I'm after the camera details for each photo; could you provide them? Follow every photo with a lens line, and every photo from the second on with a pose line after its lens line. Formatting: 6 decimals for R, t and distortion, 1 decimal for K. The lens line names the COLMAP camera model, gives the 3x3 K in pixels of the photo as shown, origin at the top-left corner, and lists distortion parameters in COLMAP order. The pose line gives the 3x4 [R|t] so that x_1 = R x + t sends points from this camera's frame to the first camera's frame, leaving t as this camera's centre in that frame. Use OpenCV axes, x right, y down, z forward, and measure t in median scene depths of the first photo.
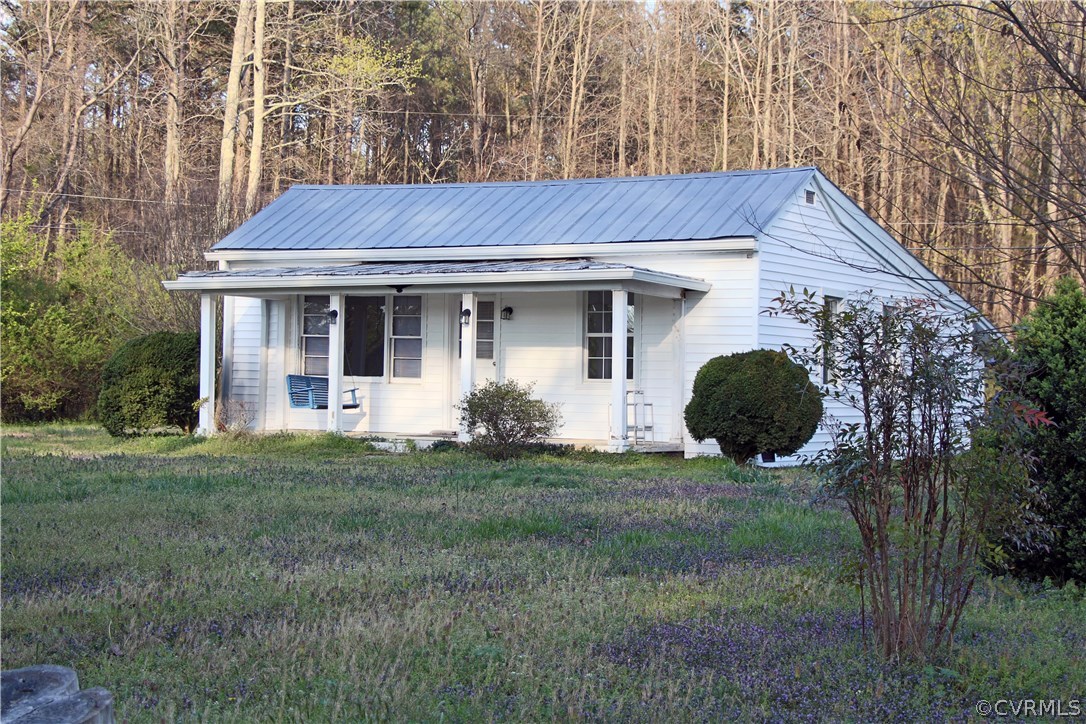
lens RADIAL K [[2096.1, 0, 543.0], [0, 2096.1, 362.0], [0, 0, 1]] dist [0.210366, 0.079773]
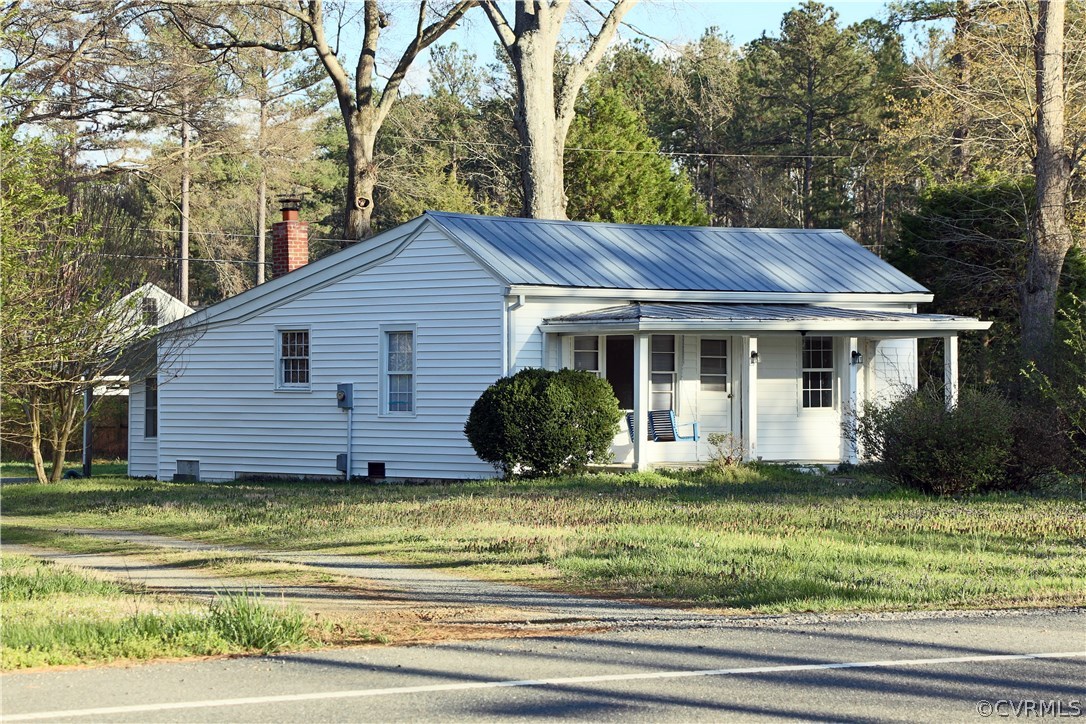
lens RADIAL K [[3521.7, 0, 543.0], [0, 3521.7, 362.0], [0, 0, 1]] dist [0.742702, -0.005754]
pose [[0.340472, -0.011549, 0.940184, -1.867681], [-0.002892, 0.999907, 0.013330, -0.042821], [-0.940250, -0.007258, 0.340407, 0.467013]]
